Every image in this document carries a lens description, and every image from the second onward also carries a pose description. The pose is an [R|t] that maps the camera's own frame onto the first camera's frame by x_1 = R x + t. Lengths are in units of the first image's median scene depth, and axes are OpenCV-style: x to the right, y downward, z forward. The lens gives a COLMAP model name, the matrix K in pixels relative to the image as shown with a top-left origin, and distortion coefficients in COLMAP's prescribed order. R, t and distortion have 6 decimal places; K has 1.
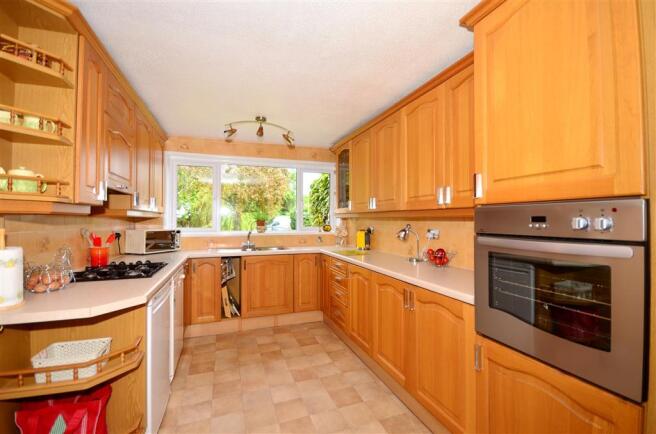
lens RADIAL K [[291.2, 0, 328.0], [0, 291.2, 217.0], [0, 0, 1]] dist [0.000735, -0.006729]
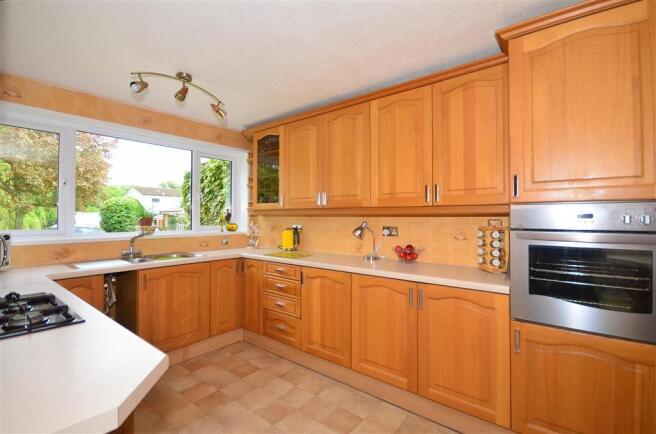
lens RADIAL K [[304.6, 0, 327.4], [0, 304.6, 213.8], [0, 0, 1]] dist [-0.000097, -0.008262]
pose [[0.853555, 0.005674, 0.520972, -0.330949], [-0.004906, 0.999984, -0.002853, 0.002731], [-0.520980, -0.000121, 0.853569, 0.182922]]
